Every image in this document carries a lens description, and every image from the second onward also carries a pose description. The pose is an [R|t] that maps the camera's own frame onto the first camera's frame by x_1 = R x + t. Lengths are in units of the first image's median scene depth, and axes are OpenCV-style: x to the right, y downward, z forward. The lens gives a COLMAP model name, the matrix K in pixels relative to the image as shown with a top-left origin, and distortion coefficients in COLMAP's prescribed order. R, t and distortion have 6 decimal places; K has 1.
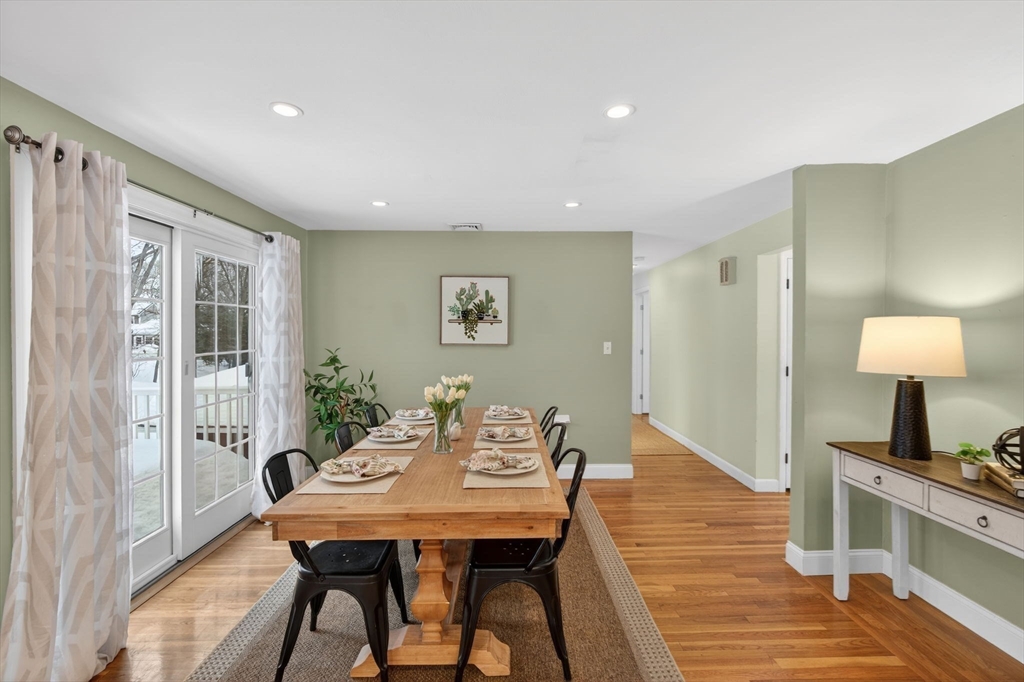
lens RADIAL K [[464.3, 0, 517.9], [0, 464.3, 329.2], [0, 0, 1]] dist [-0.001748, -0.000214]
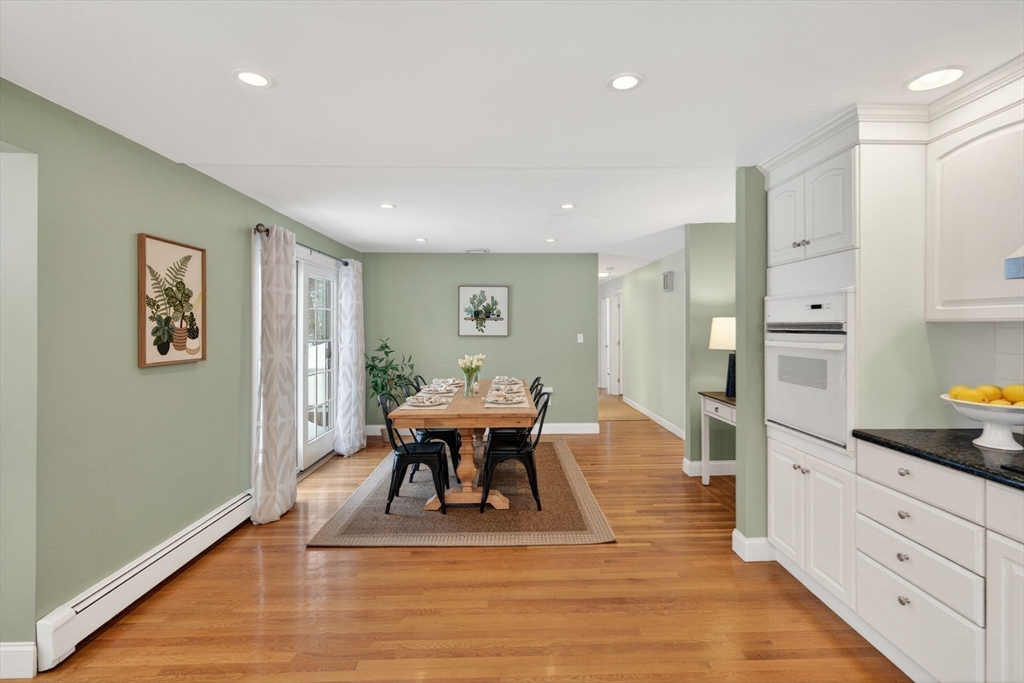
lens RADIAL K [[464.3, 0, 517.9], [0, 464.3, 329.7], [0, 0, 1]] dist [-0.001748, -0.000214]
pose [[0.999998, -0.001792, 0.000273, 0.010614], [0.001788, 0.999925, 0.012155, -0.001865], [-0.000295, -0.012154, 0.999926, -0.475474]]
